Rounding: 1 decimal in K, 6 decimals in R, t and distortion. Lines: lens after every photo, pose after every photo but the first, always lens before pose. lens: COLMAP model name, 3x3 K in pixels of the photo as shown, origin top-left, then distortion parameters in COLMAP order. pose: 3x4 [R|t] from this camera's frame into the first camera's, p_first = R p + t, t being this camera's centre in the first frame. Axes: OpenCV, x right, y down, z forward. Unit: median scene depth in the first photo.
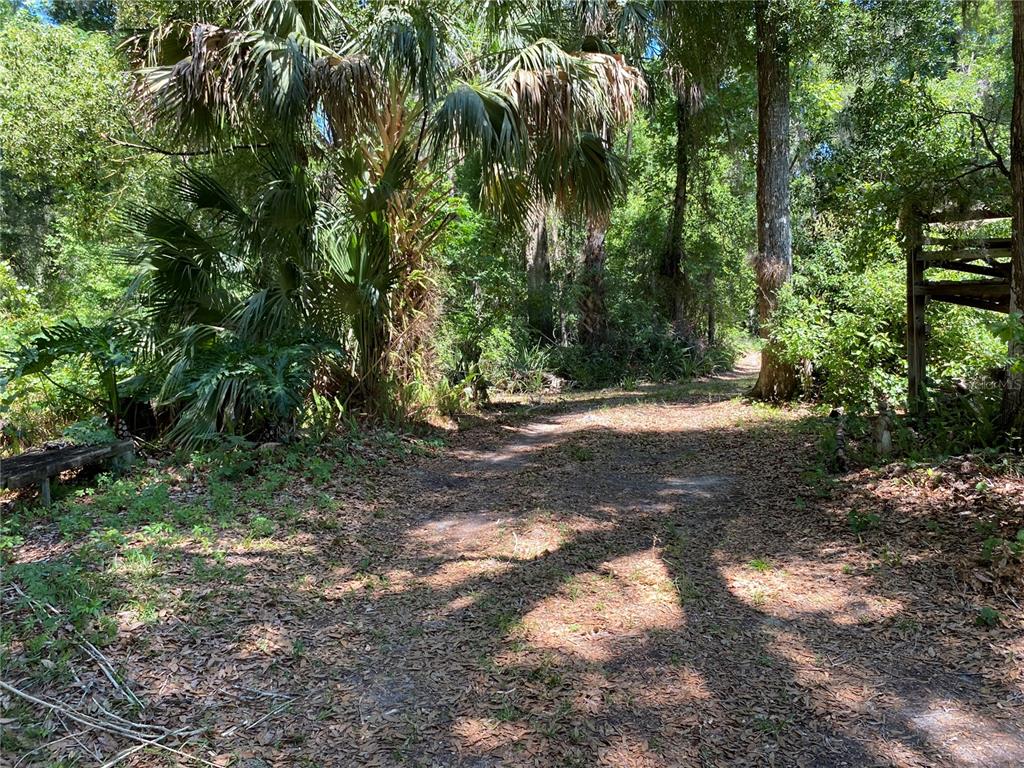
lens RADIAL K [[782.4, 0, 512.0], [0, 782.4, 384.0], [0, 0, 1]] dist [0.027898, -0.049134]
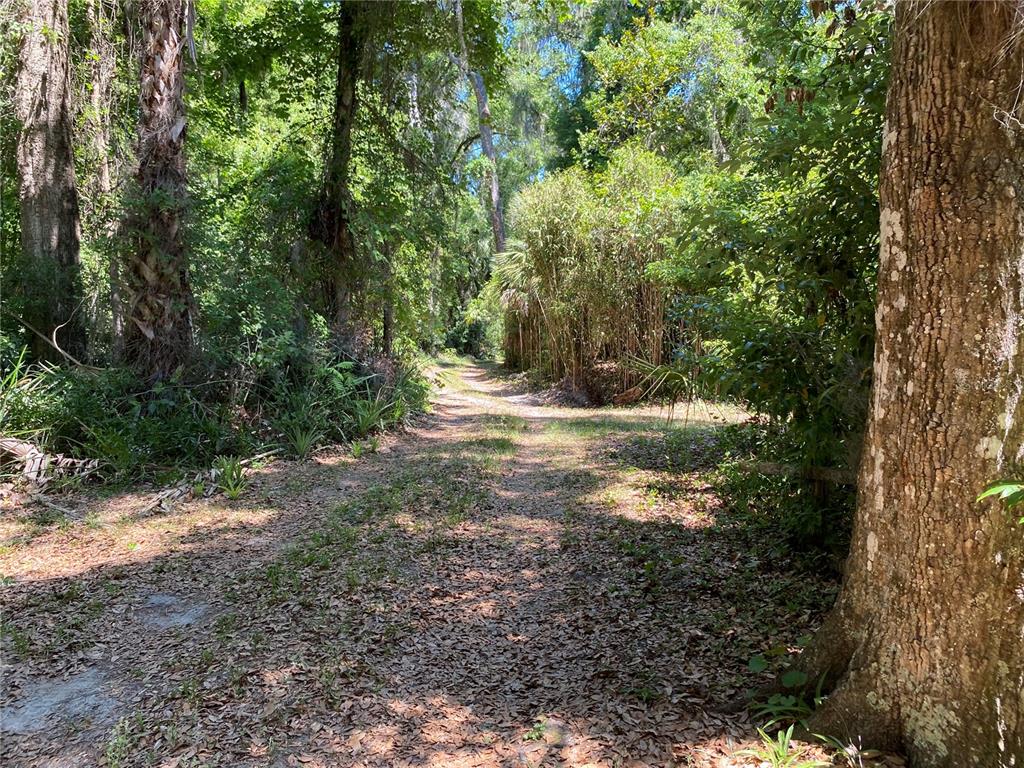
lens RADIAL K [[782.4, 0, 512.0], [0, 782.4, 384.0], [0, 0, 1]] dist [0.027898, -0.049134]
pose [[0.899195, 0.014719, 0.437301, 0.090209], [-0.010571, 0.999873, -0.011918, -0.037588], [-0.437420, 0.006094, 0.899236, 0.517102]]
